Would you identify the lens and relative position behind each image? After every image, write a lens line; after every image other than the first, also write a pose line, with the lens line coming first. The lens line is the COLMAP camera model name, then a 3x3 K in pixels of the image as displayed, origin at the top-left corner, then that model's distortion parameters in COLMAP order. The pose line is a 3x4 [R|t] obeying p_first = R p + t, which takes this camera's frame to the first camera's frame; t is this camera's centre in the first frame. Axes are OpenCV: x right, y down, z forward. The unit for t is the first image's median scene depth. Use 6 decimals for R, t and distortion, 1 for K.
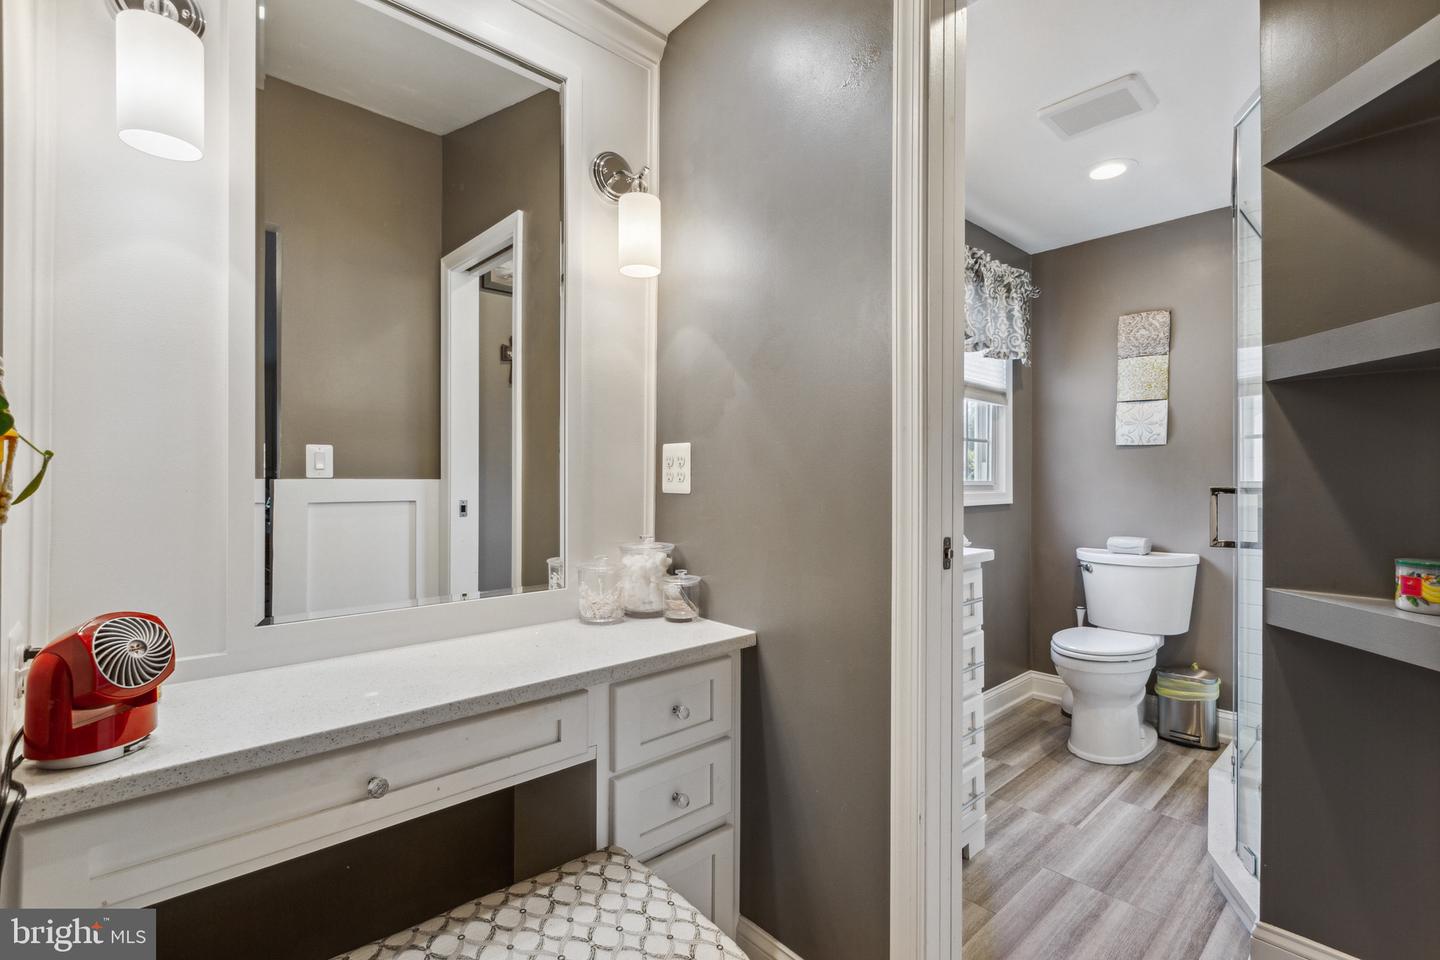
lens RADIAL K [[652.1, 0, 713.9], [0, 652.1, 489.4], [0, 0, 1]] dist [-0.002672, -0.000505]
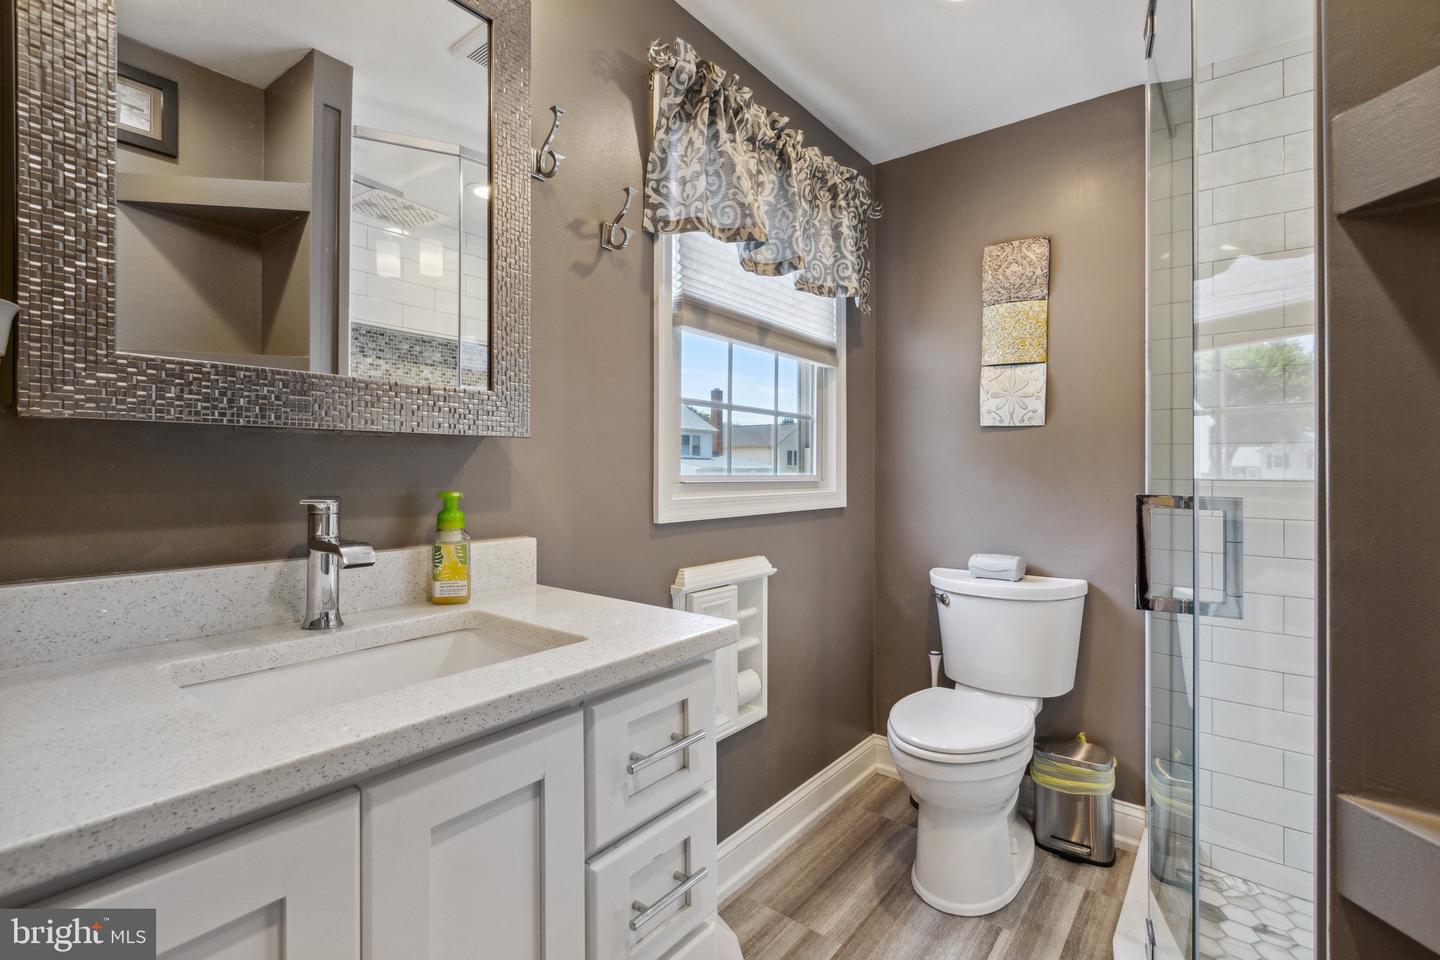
lens RADIAL K [[652.1, 0, 724.9], [0, 652.1, 469.2], [0, 0, 1]] dist [-0.002672, -0.000505]
pose [[0.986159, 0.007677, 0.165627, 0.230654], [-0.005336, 0.999880, -0.014577, -0.009075], [-0.165719, 0.013491, 0.986081, 0.353687]]
